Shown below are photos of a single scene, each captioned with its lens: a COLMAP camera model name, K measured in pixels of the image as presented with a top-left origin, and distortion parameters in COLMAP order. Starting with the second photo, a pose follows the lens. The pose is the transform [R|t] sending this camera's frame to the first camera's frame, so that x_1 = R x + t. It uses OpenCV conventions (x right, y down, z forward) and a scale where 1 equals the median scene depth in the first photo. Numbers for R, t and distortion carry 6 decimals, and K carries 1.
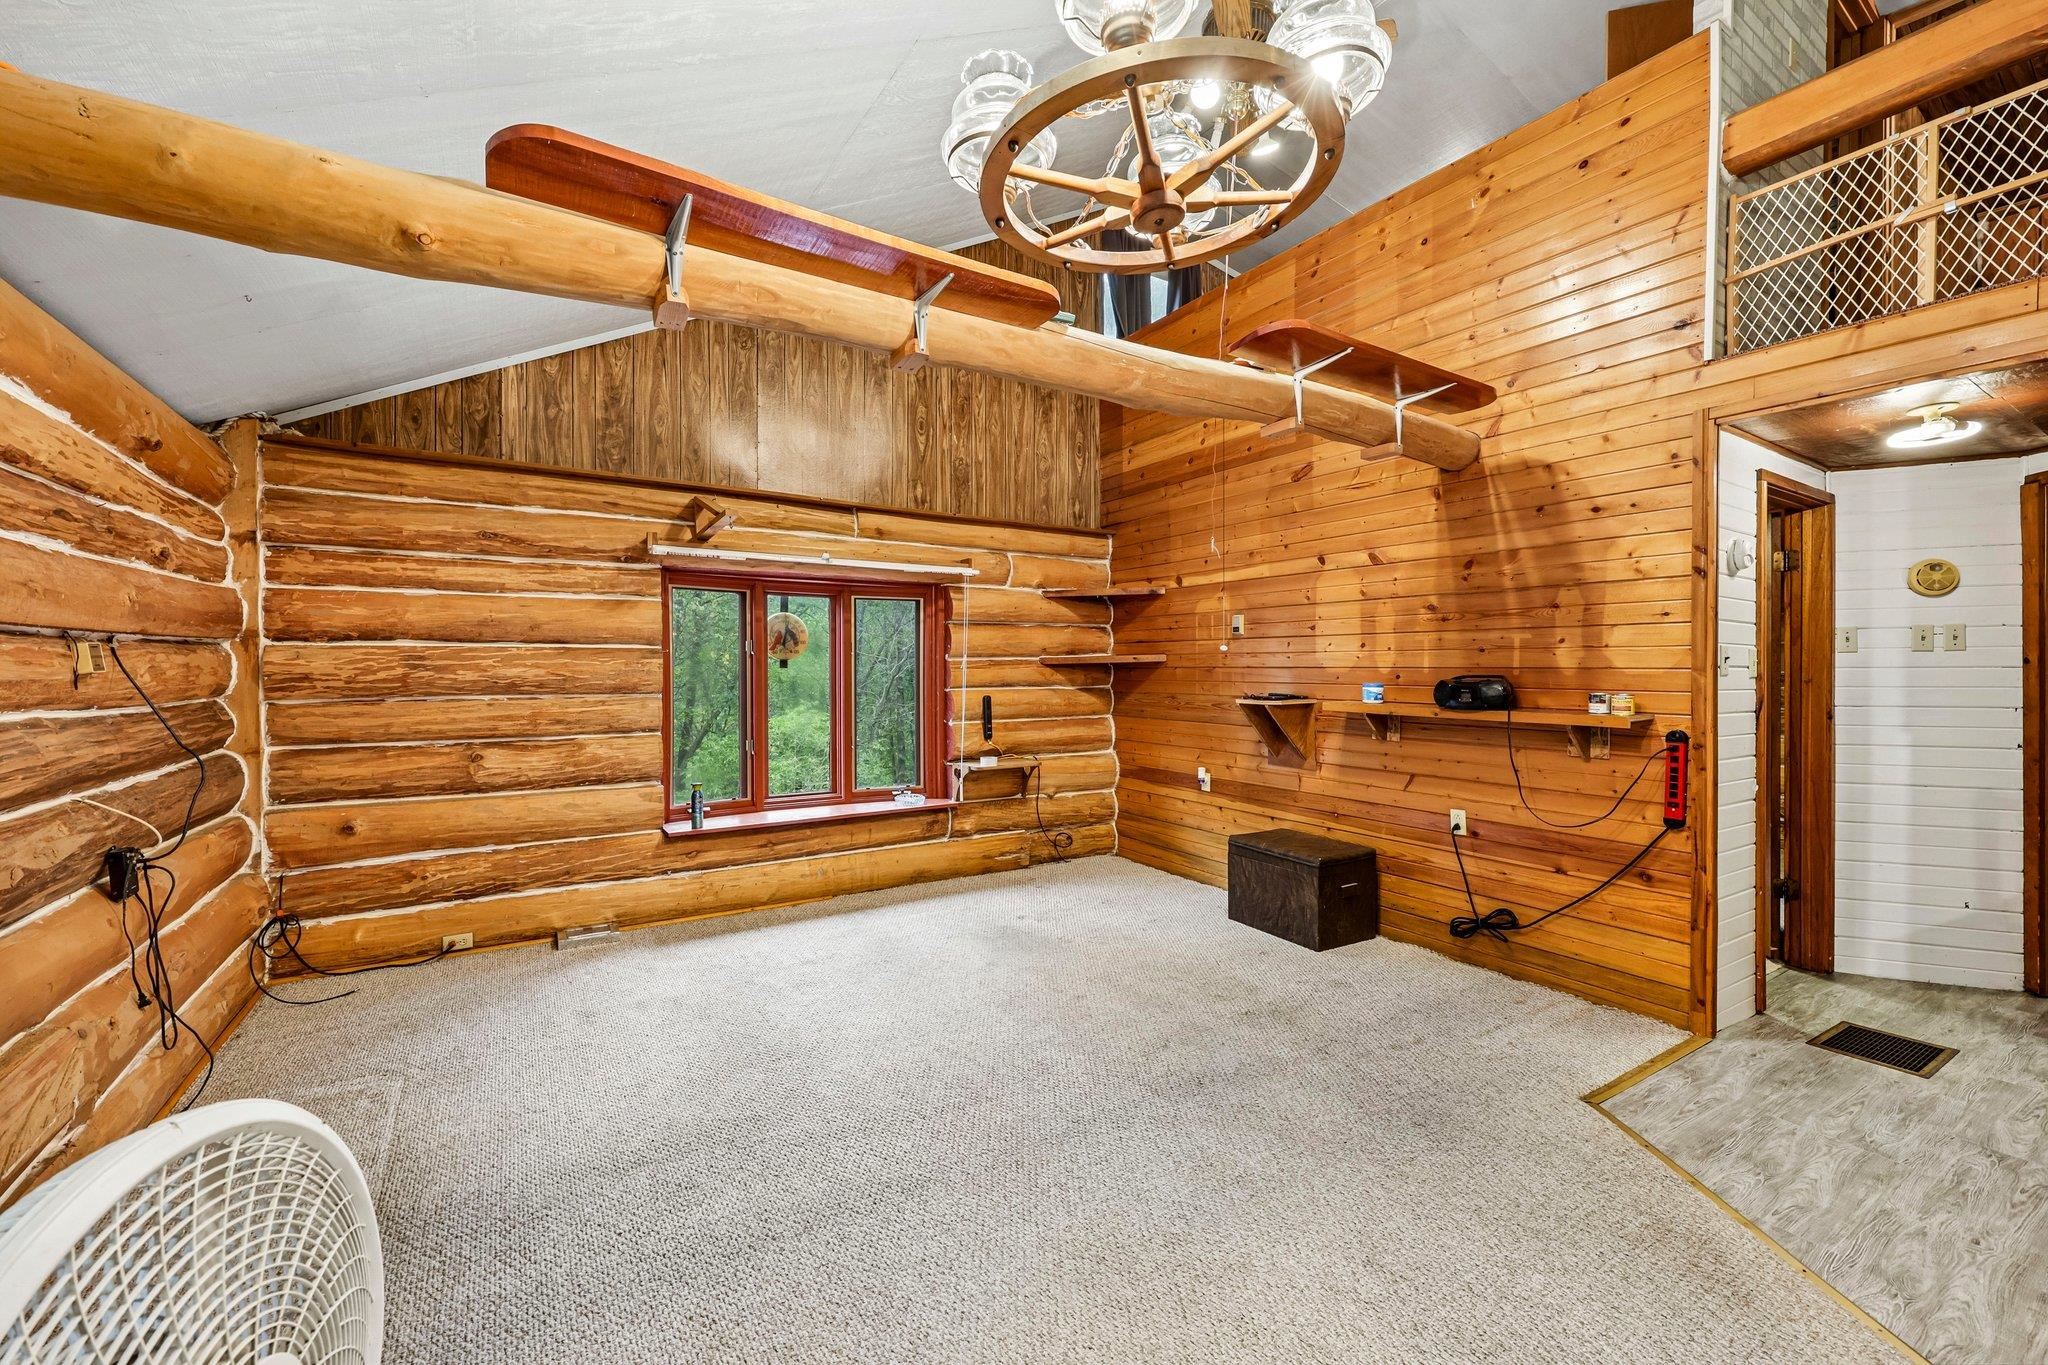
lens RADIAL K [[821.3, 0, 1021.5], [0, 821.3, 681.0], [0, 0, 1]] dist [-0.001469, 0.000314]
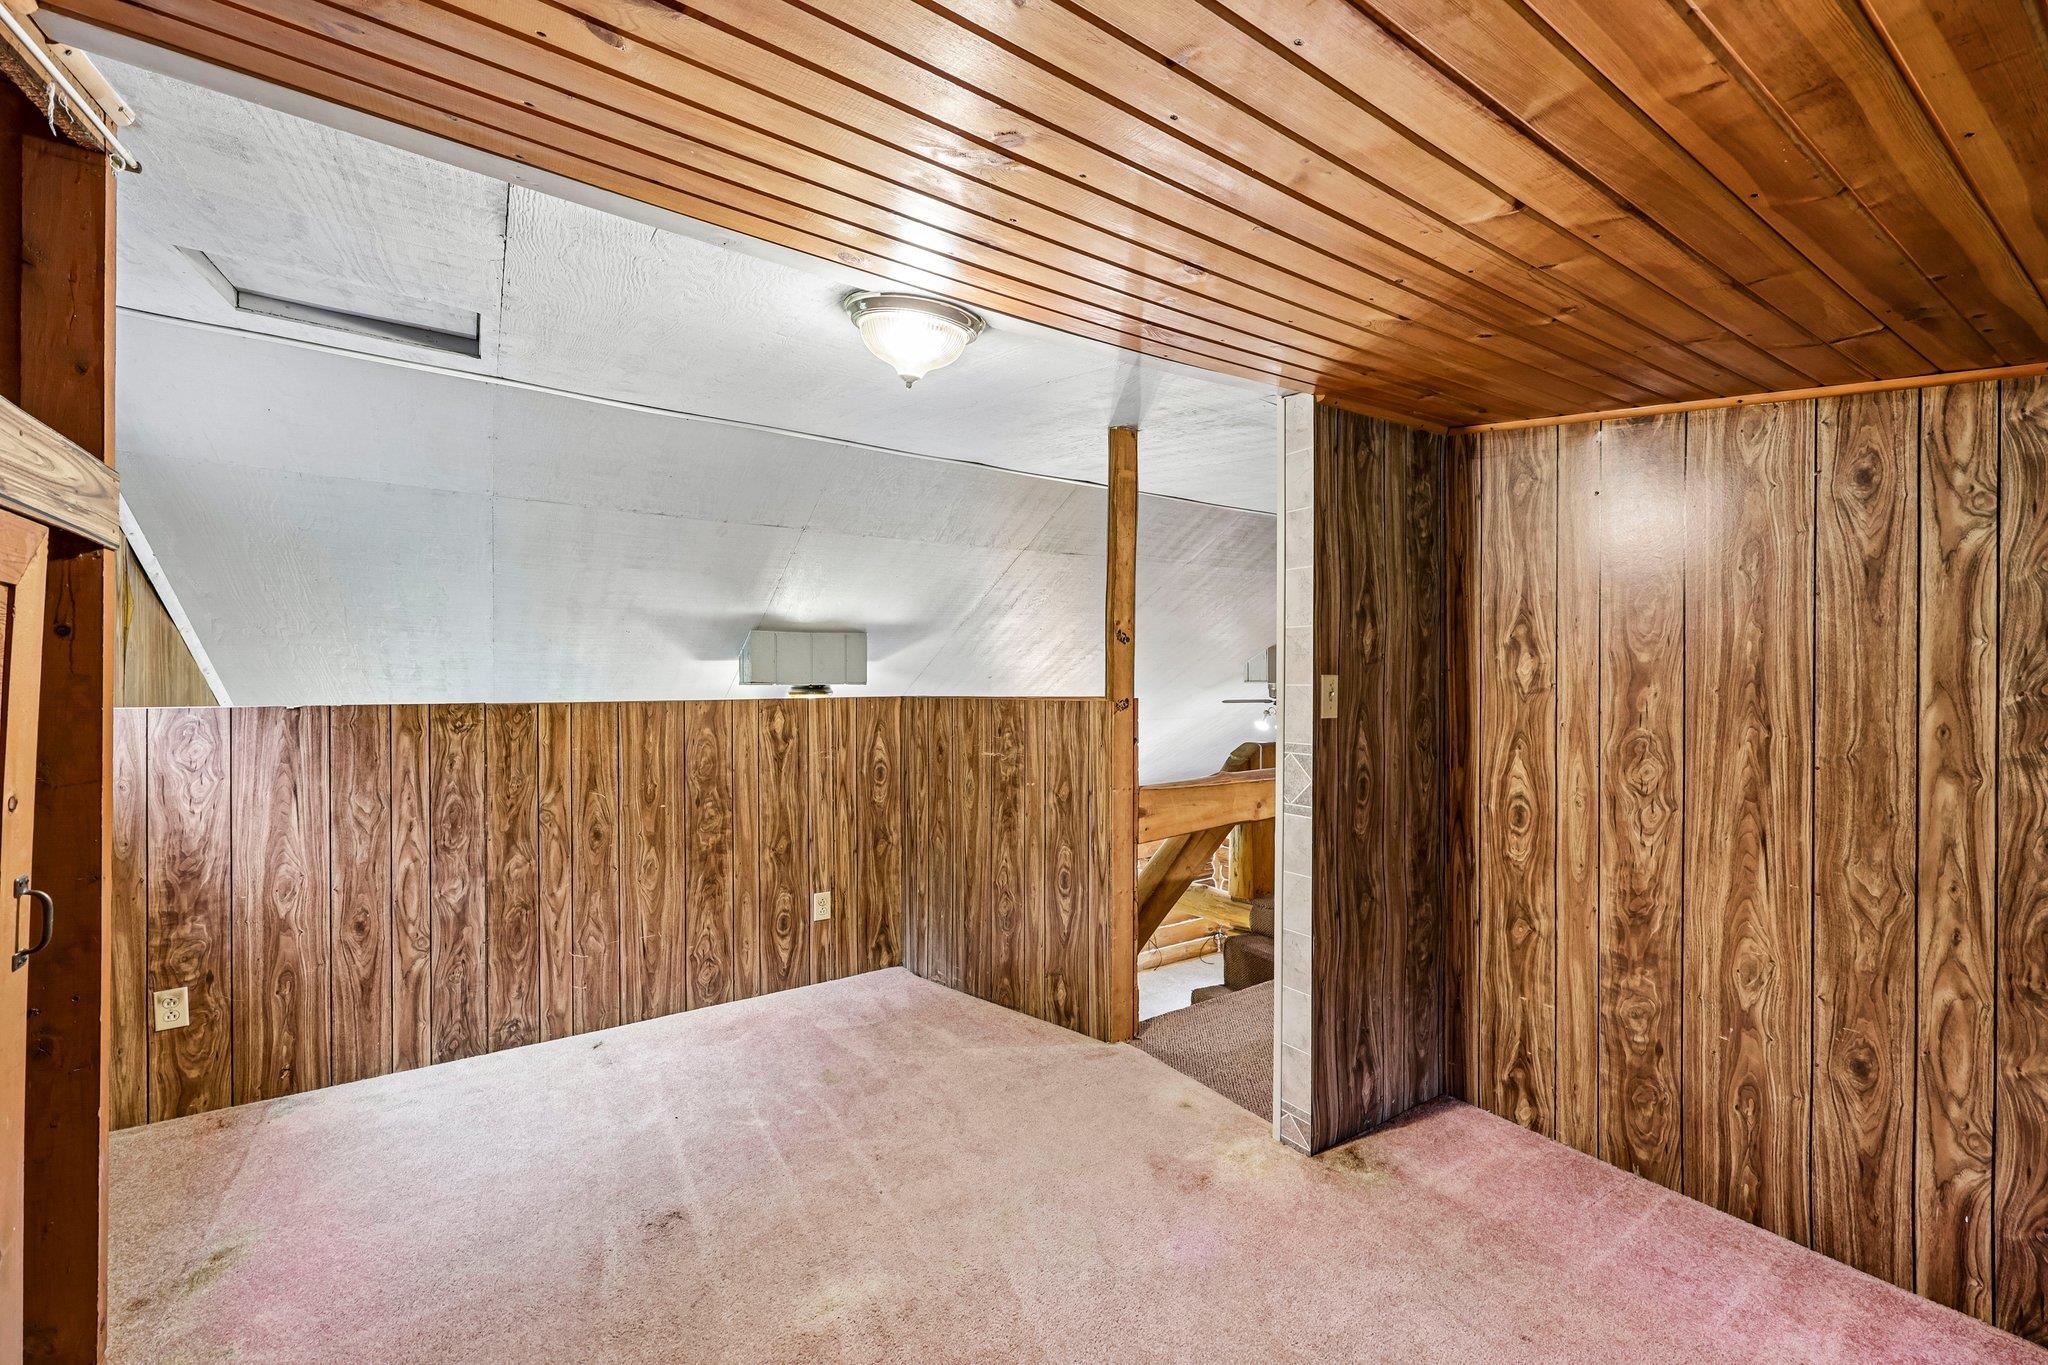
lens RADIAL K [[821.3, 0, 1028.6], [0, 821.3, 684.1], [0, 0, 1]] dist [-0.001469, 0.000314]
pose [[0.019013, 0.003550, -0.999813, -0.027310], [-0.018780, 0.999819, 0.003193, -0.492352], [0.999643, 0.018716, 0.019077, 0.659362]]
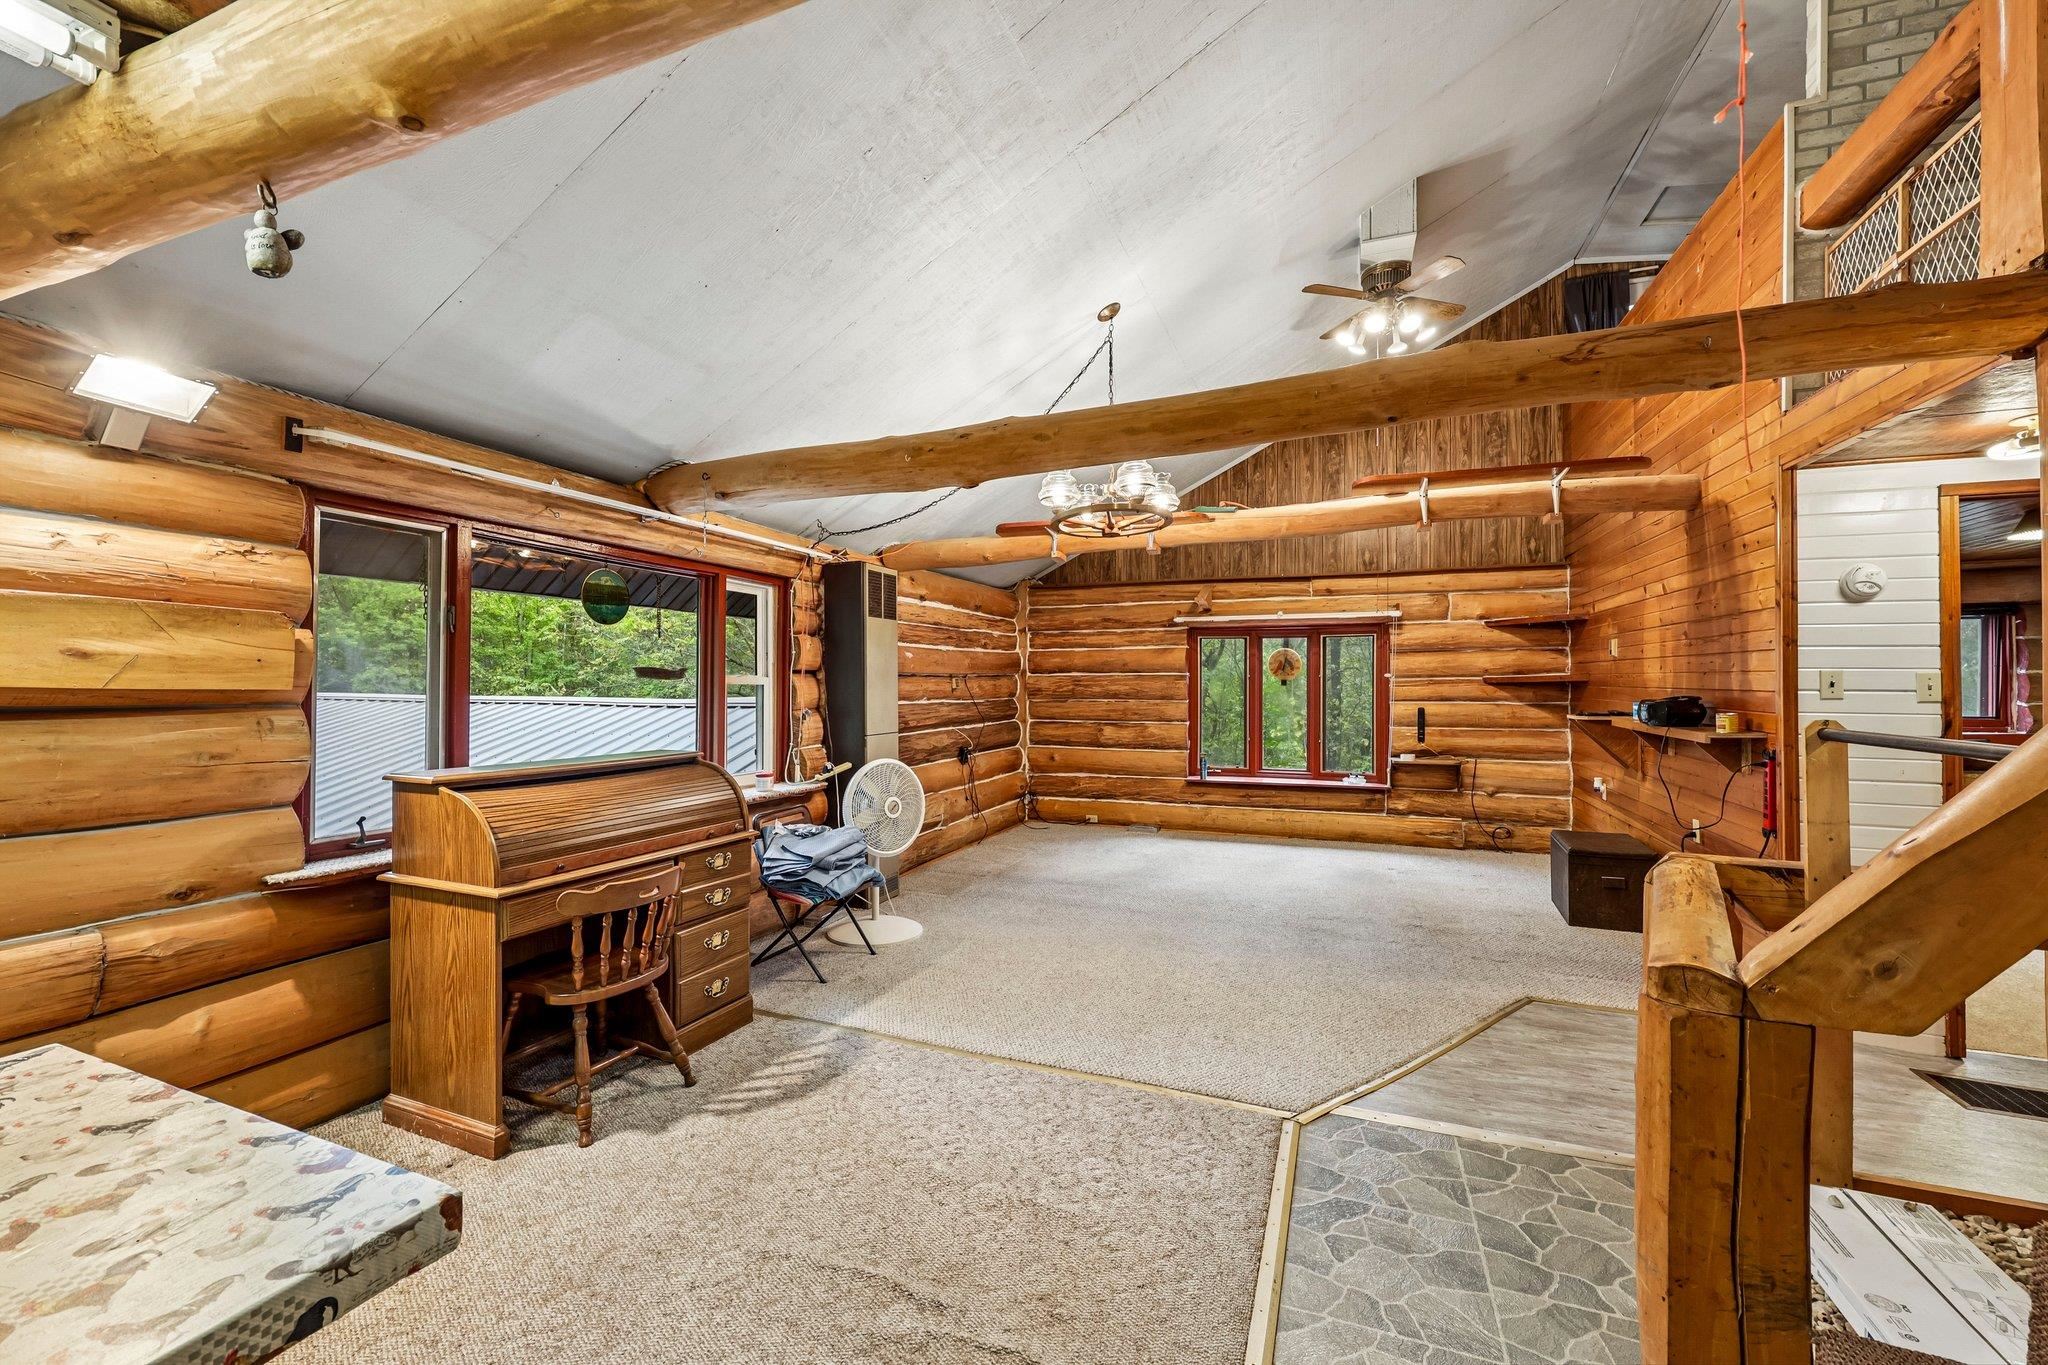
lens RADIAL K [[821.3, 0, 1024.0], [0, 821.3, 681.5], [0, 0, 1]] dist [-0.001469, 0.000314]
pose [[0.591597, 0.000108, -0.806234, 0.805263], [-0.012304, 0.999885, -0.008894, -0.005131], [0.806140, 0.015182, 0.591530, -0.332503]]
